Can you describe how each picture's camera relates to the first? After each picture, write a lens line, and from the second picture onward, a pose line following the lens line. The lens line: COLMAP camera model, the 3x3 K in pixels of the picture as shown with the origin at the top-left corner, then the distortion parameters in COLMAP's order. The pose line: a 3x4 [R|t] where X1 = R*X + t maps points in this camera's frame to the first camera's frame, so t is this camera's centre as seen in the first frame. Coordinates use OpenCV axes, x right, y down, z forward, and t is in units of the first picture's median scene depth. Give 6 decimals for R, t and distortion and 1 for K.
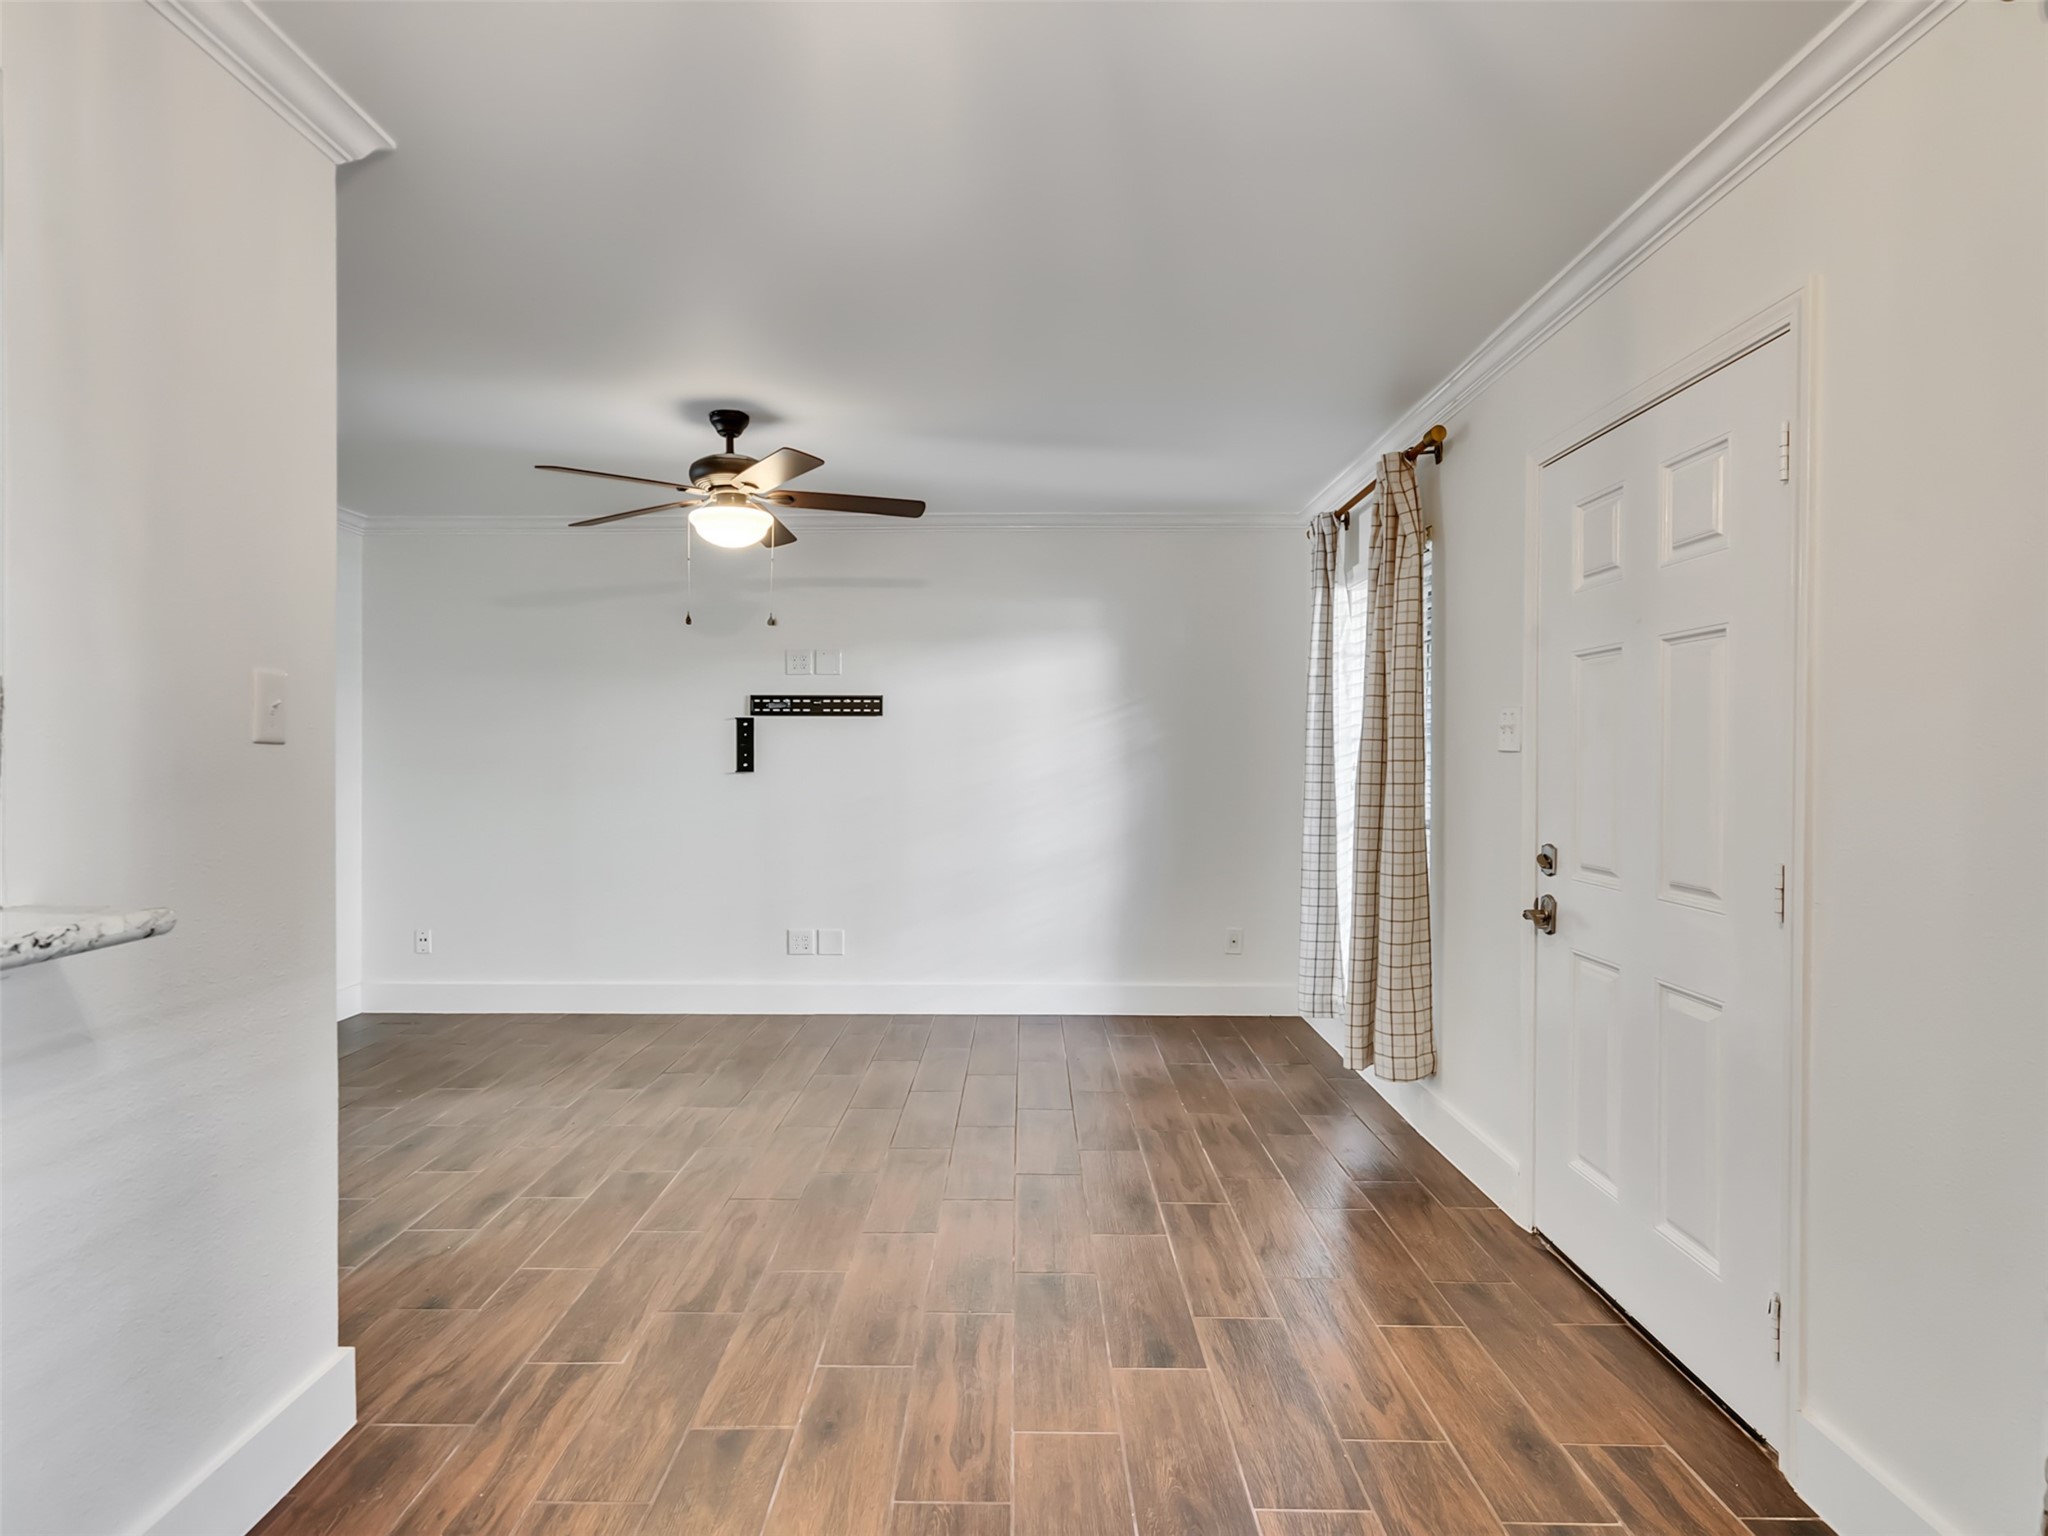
lens RADIAL K [[1053.0, 0, 1012.8], [0, 1053.0, 766.8], [0, 0, 1]] dist [-0.005643, 0.004410]
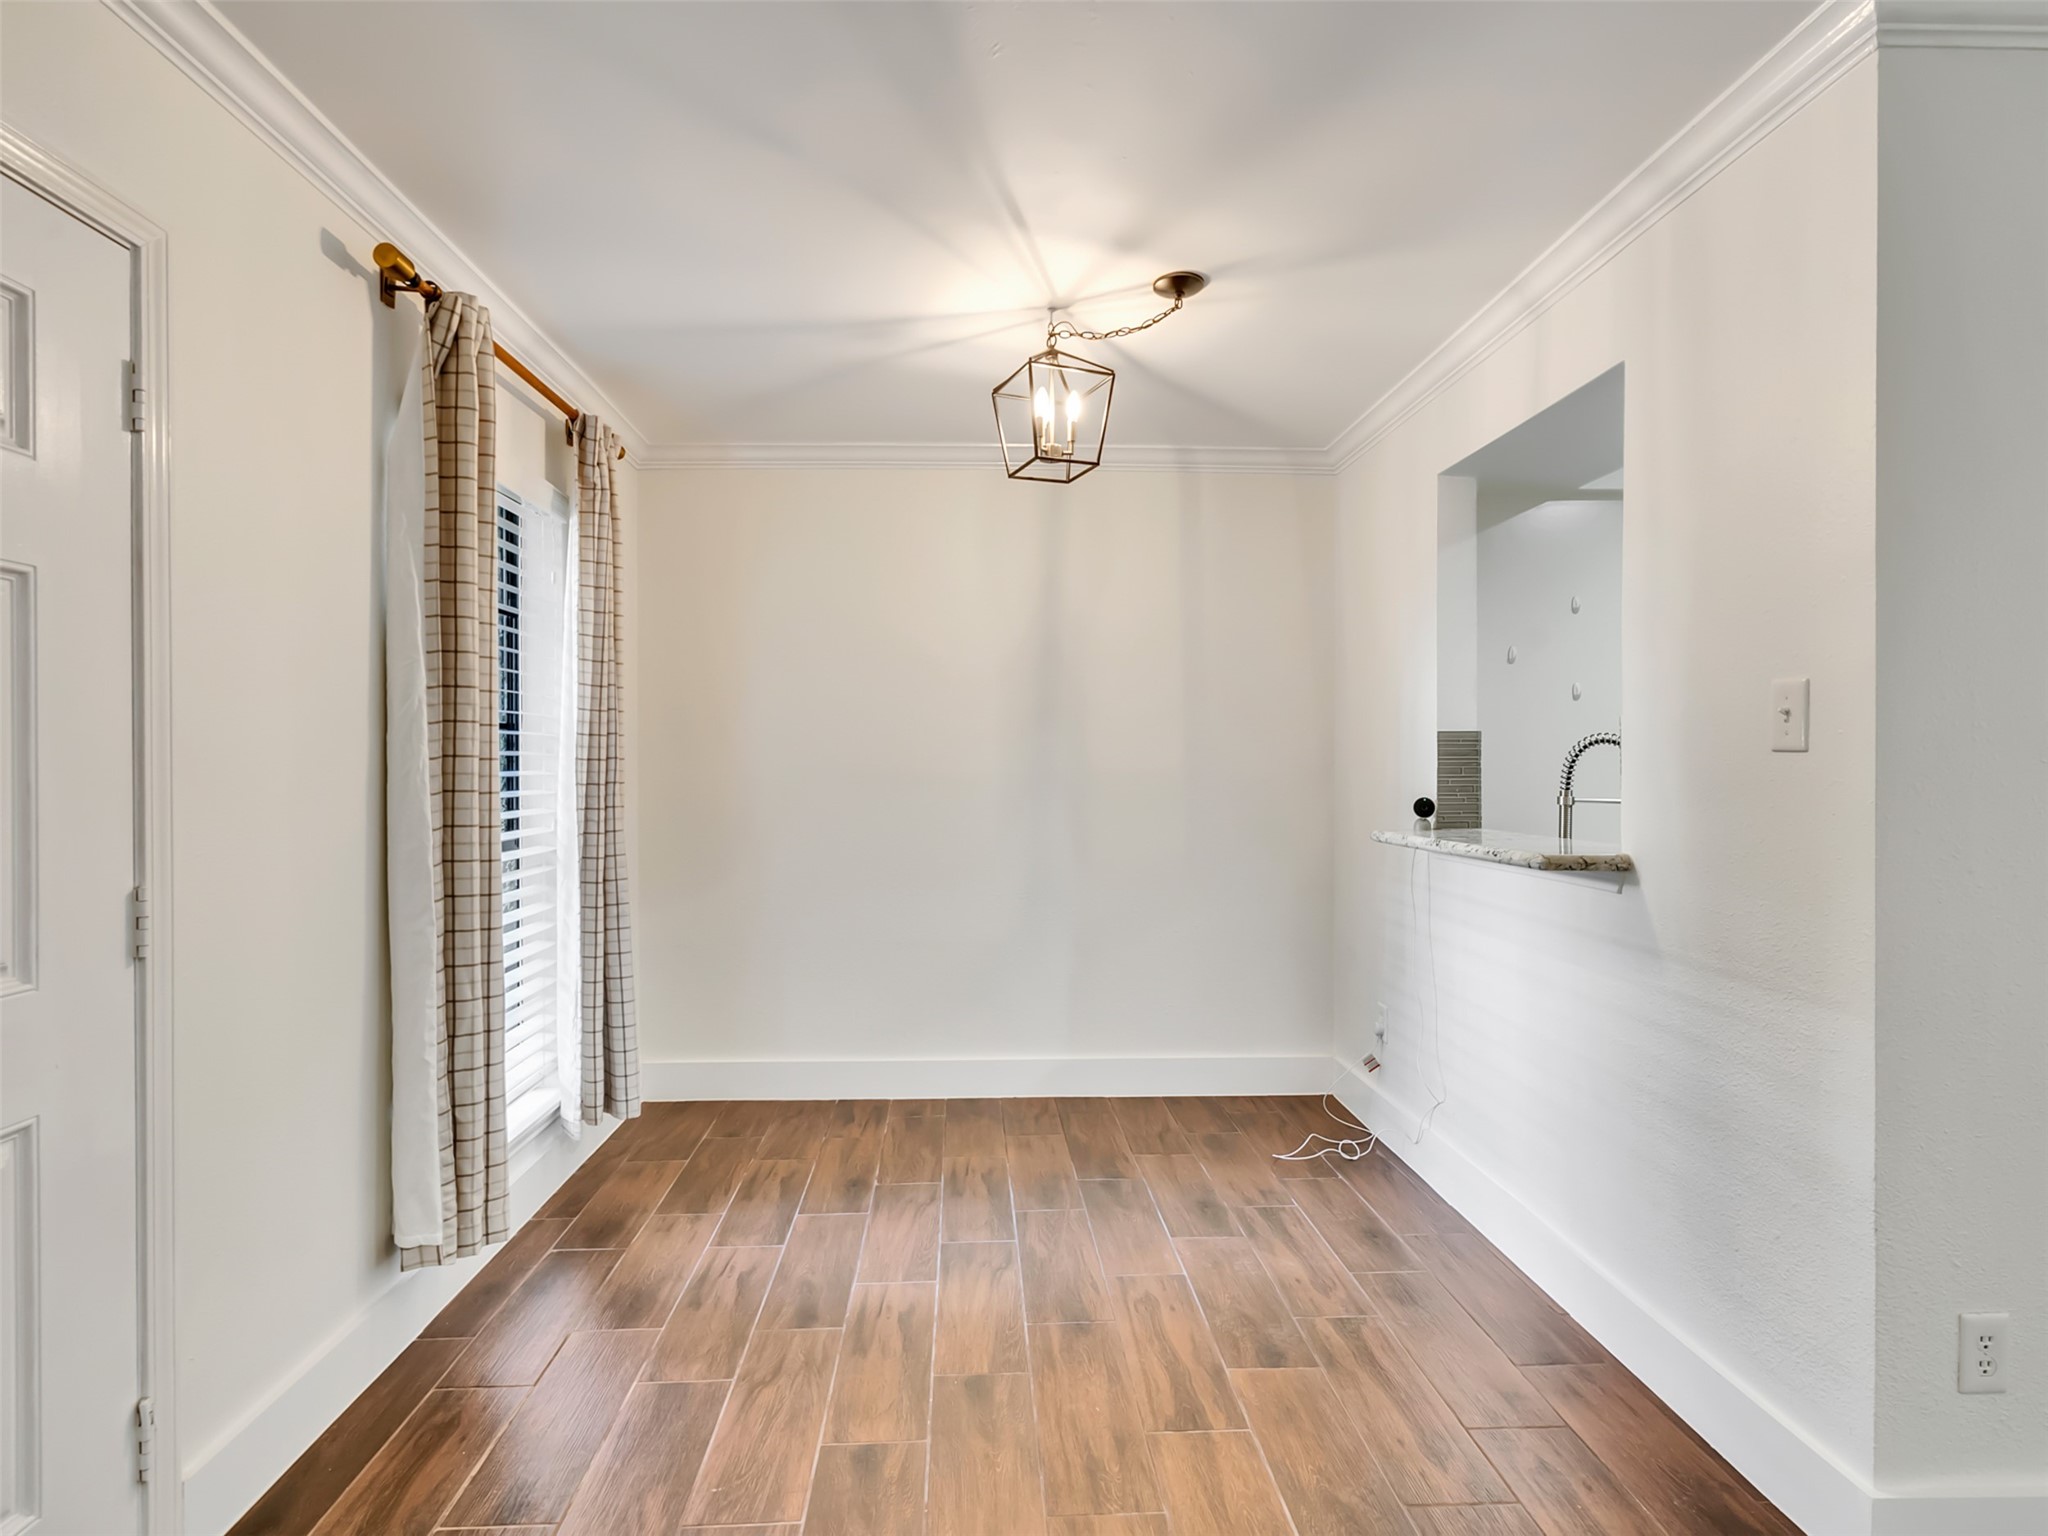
lens RADIAL K [[1053.0, 0, 1006.5], [0, 1053.0, 766.0], [0, 0, 1]] dist [-0.005643, 0.004410]
pose [[-0.999025, -0.002772, -0.044061, 0.042065], [-0.003416, 0.999888, 0.014561, -0.010335], [0.044016, 0.014697, -0.998923, 1.007131]]
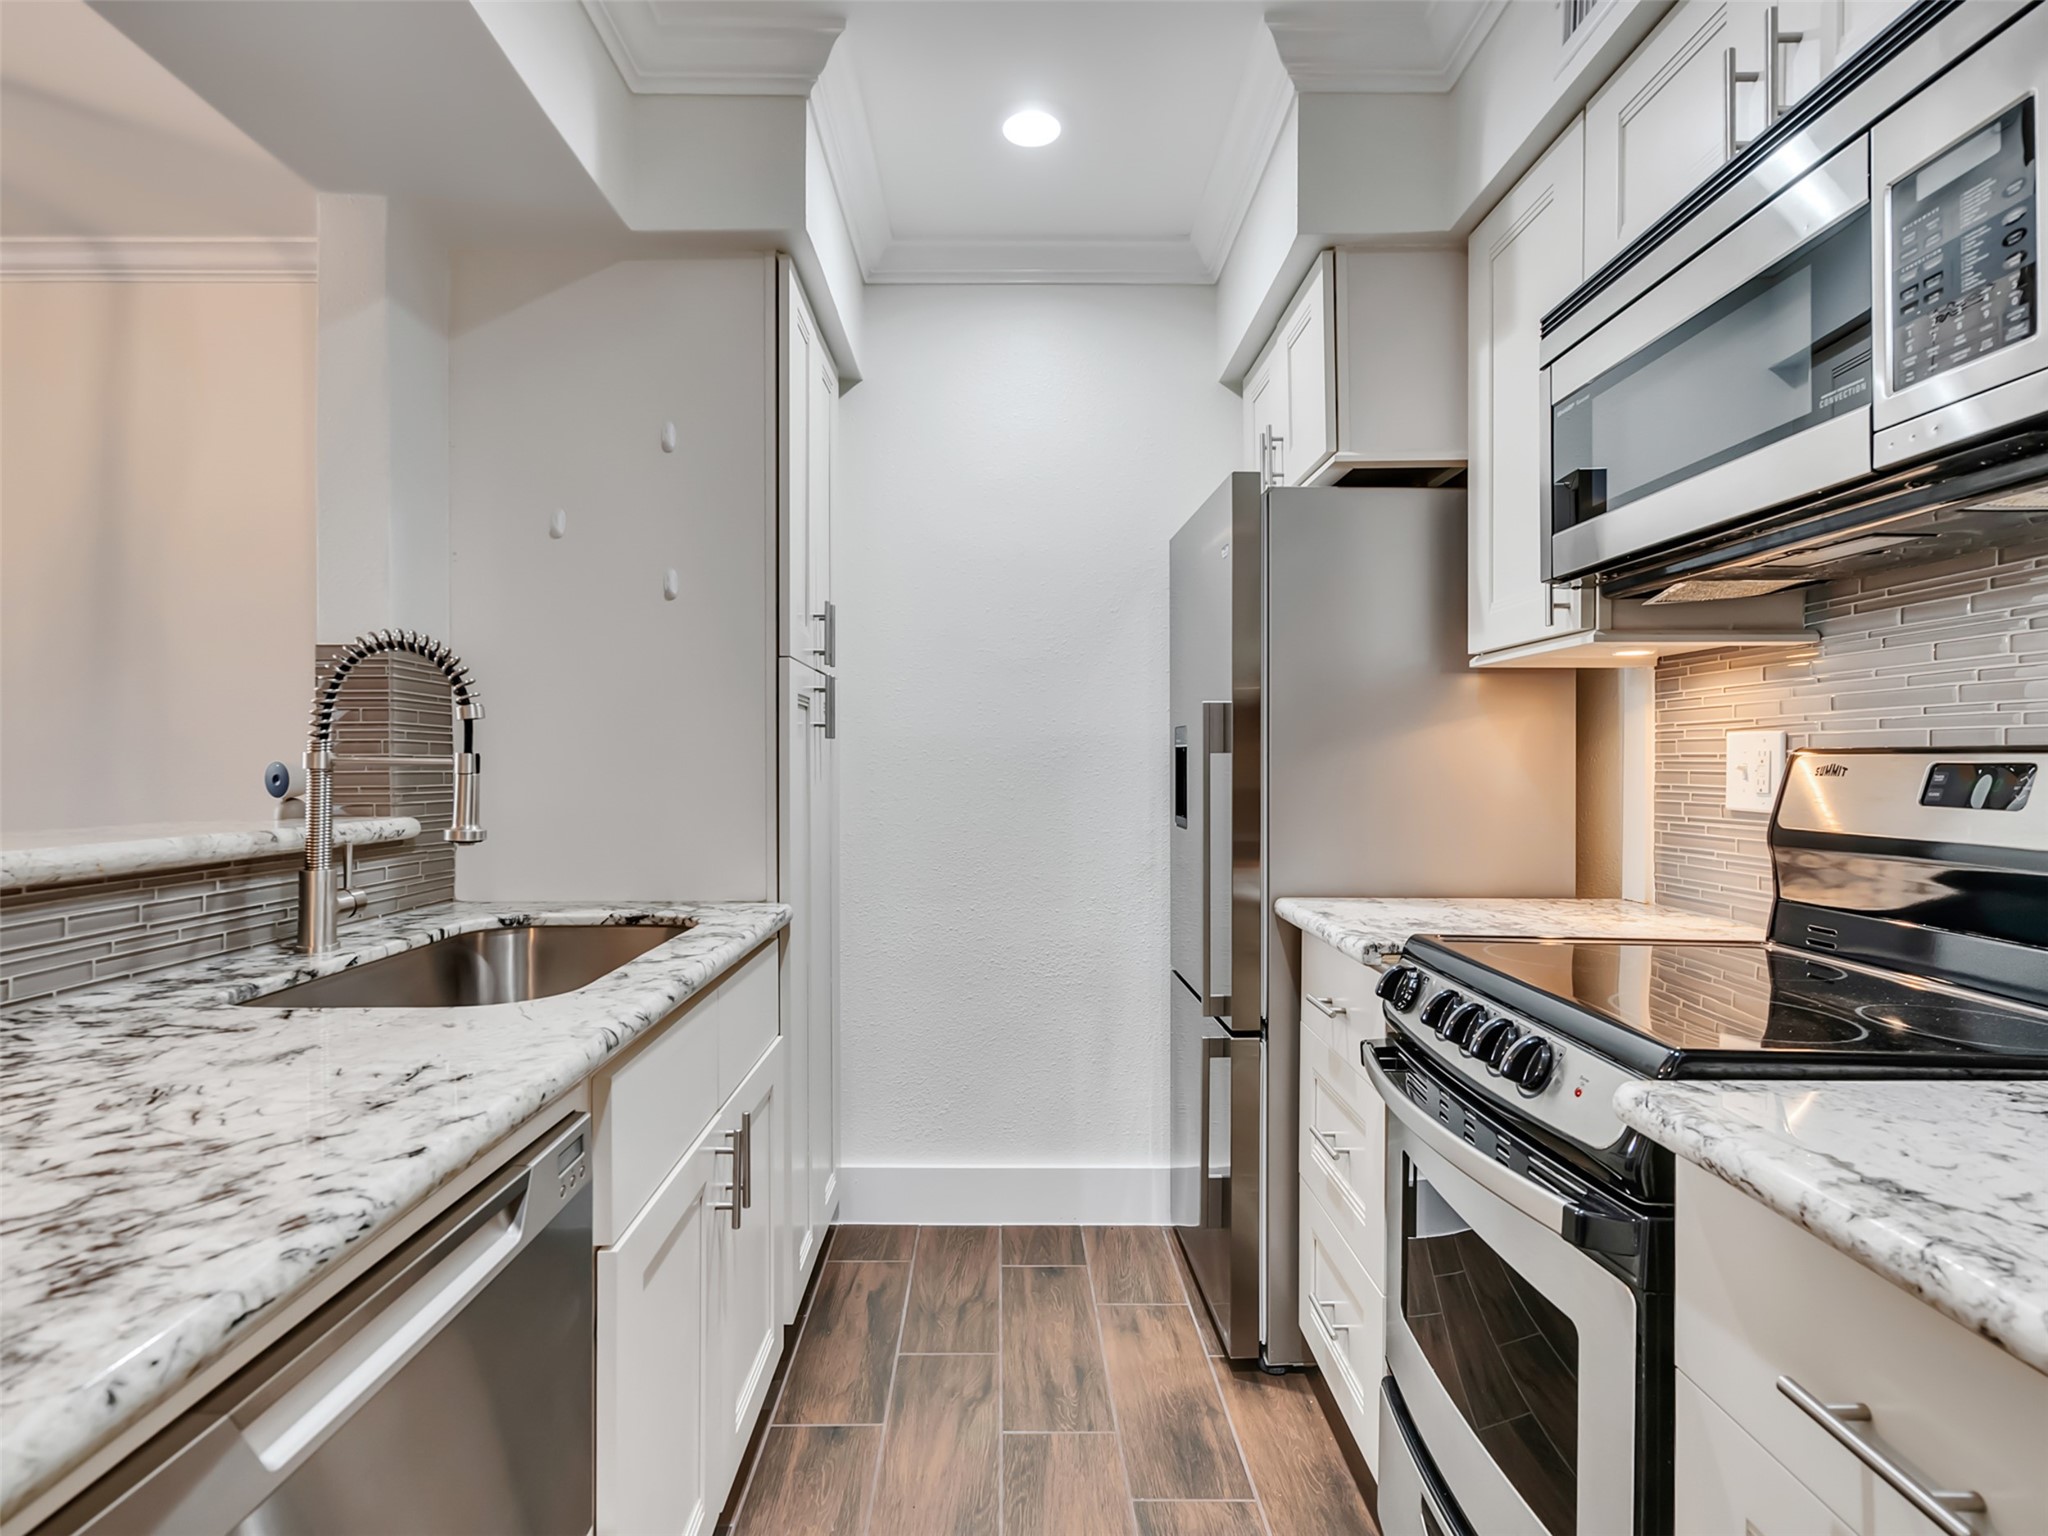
lens RADIAL K [[1053.0, 0, 1009.7], [0, 1053.0, 765.8], [0, 0, 1]] dist [-0.005643, 0.004410]
pose [[-0.999891, -0.001270, -0.014694, -0.695991], [-0.001503, 0.999874, 0.015832, 0.021740], [0.014672, 0.015853, -0.999767, 0.637457]]
